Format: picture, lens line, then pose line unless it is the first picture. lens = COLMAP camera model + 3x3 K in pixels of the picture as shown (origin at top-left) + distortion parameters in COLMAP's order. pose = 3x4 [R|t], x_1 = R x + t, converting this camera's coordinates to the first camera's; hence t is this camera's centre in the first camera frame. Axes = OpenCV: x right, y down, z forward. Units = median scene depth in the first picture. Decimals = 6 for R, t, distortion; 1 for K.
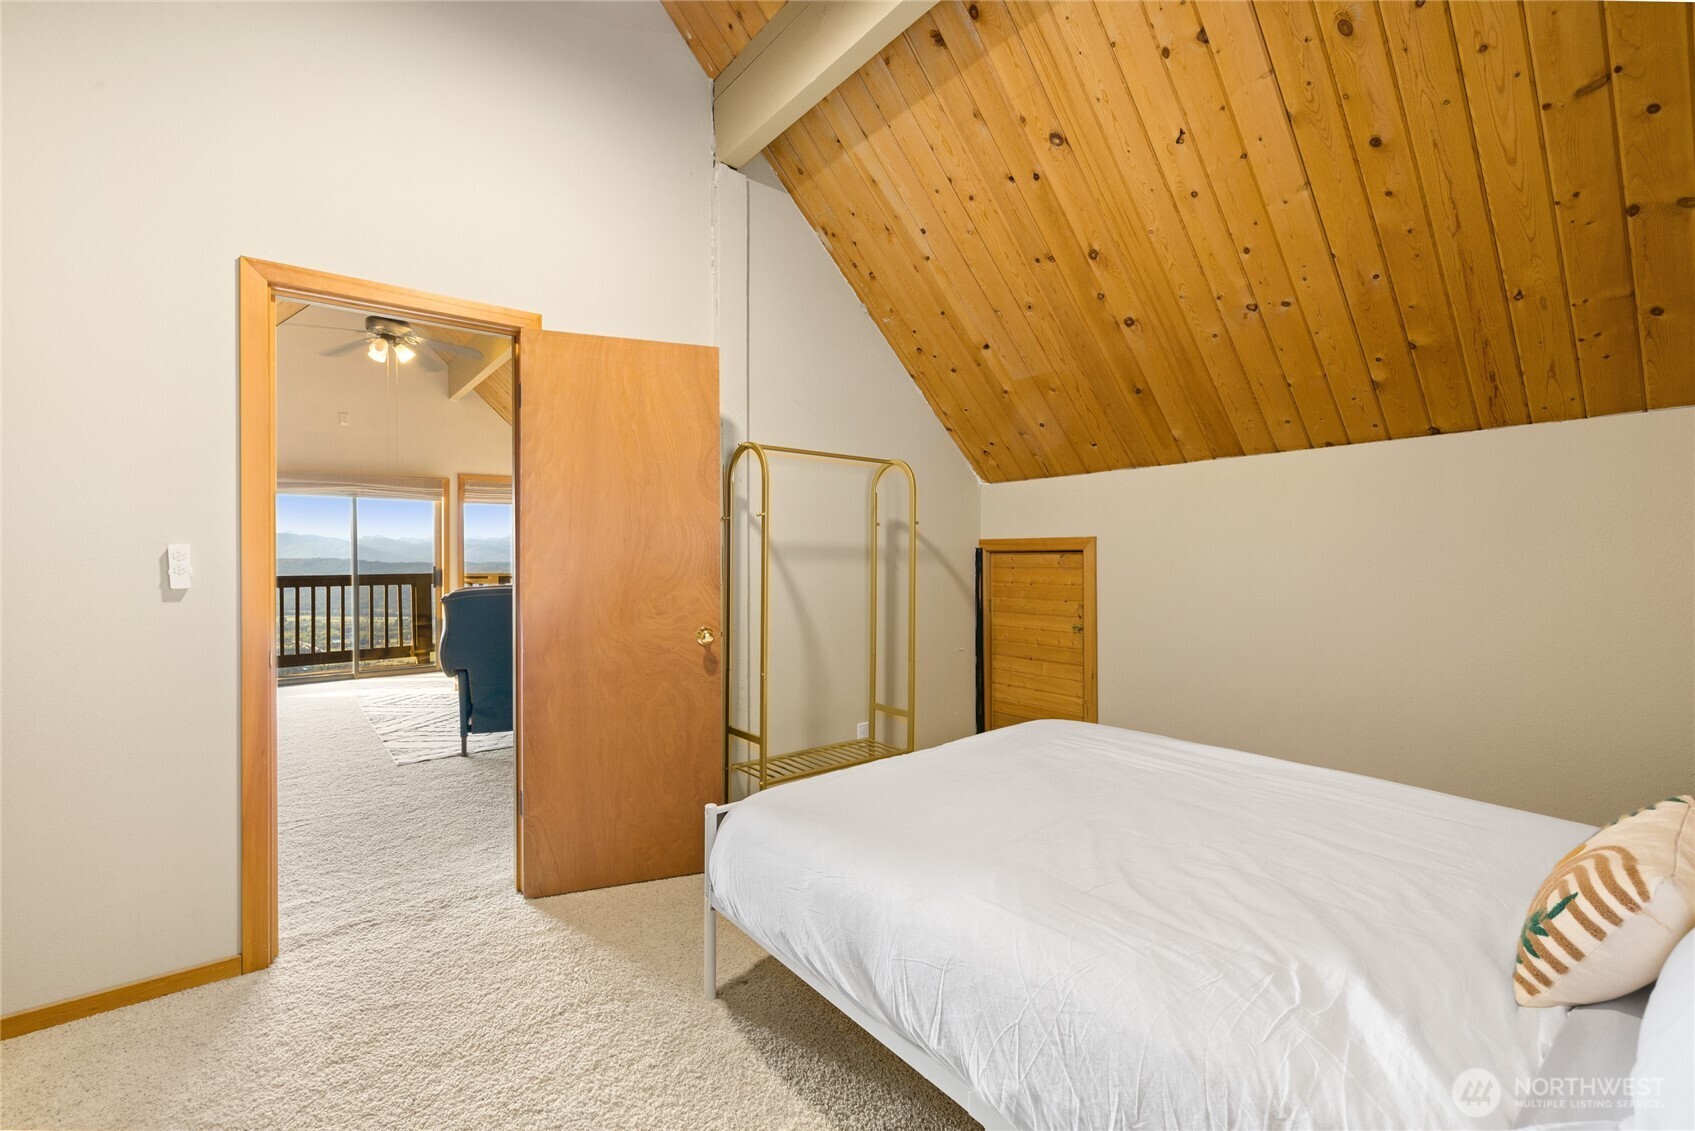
lens RADIAL K [[763.8, 0, 861.6], [0, 763.8, 560.5], [0, 0, 1]] dist [-0.002716, -0.000625]
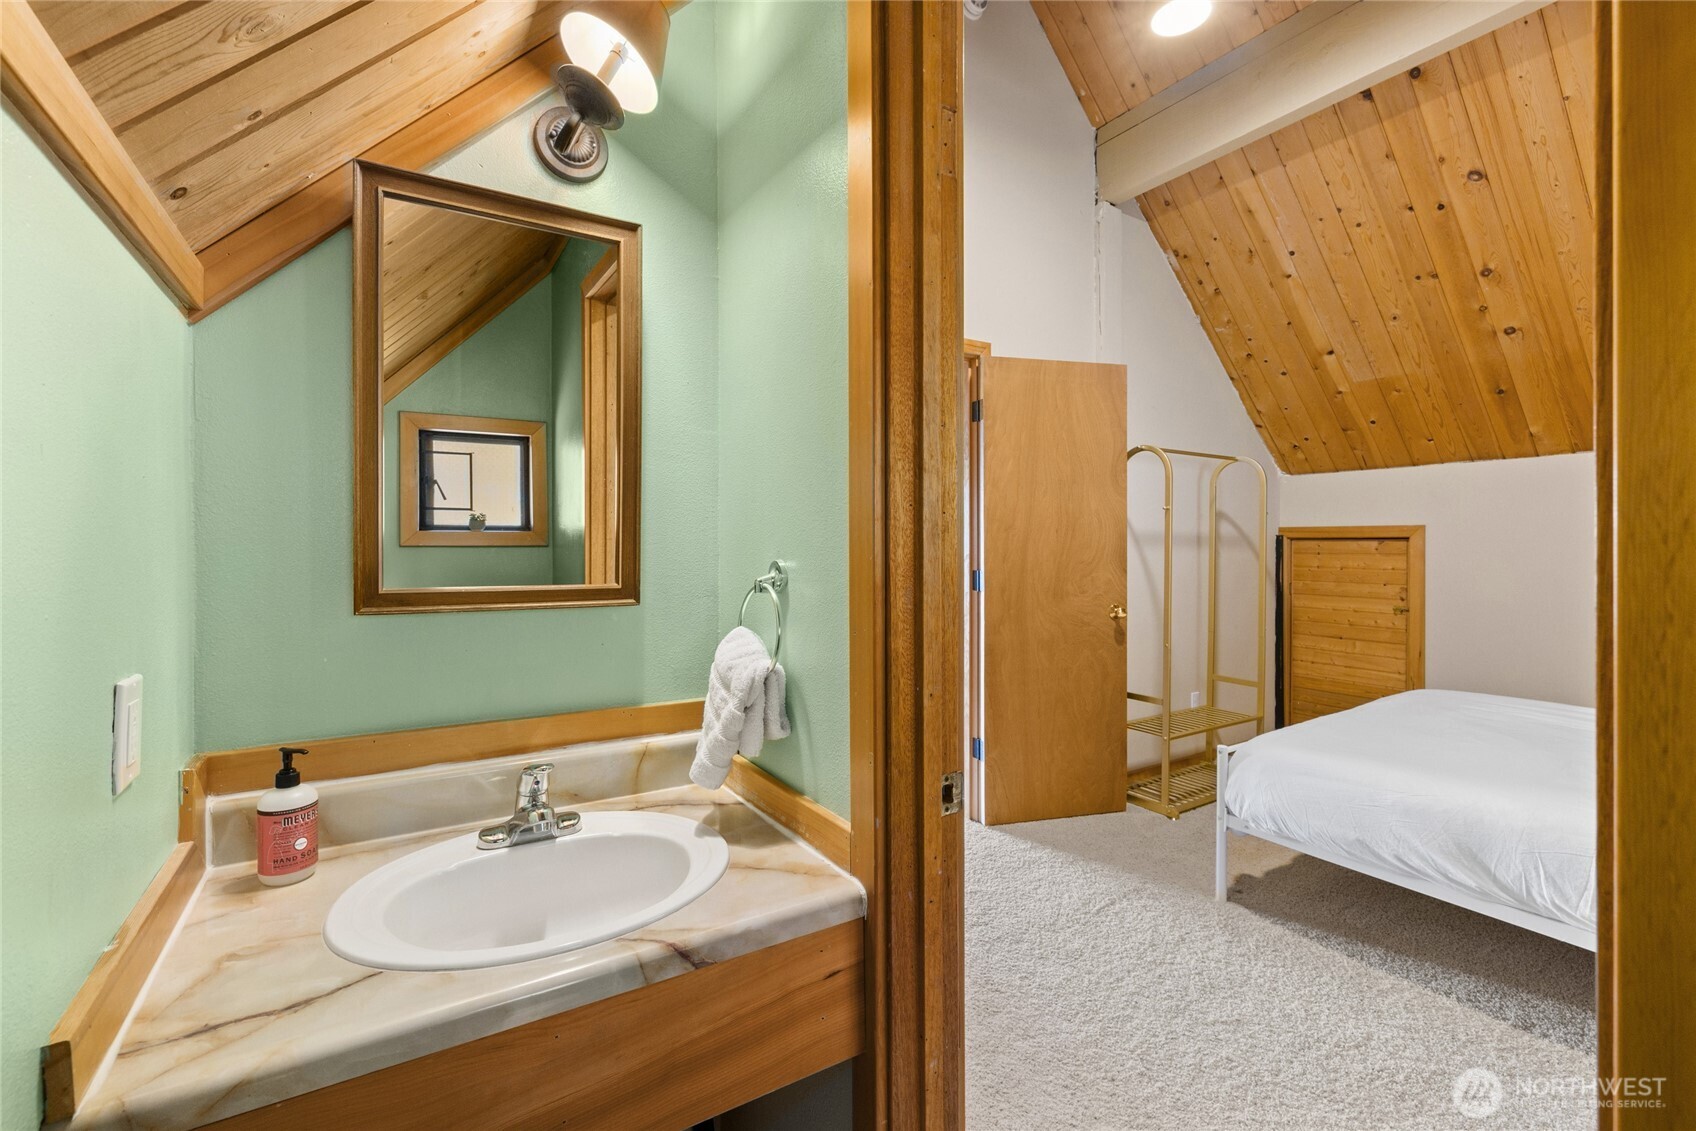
lens RADIAL K [[764.3, 0, 851.6], [0, 764.3, 555.6], [0, 0, 1]] dist [-0.002716, -0.000625]
pose [[0.992577, 0.000779, -0.121619, -0.447657], [0.000871, 0.999908, 0.013507, -0.003794], [0.121618, -0.013513, 0.992485, -0.206512]]
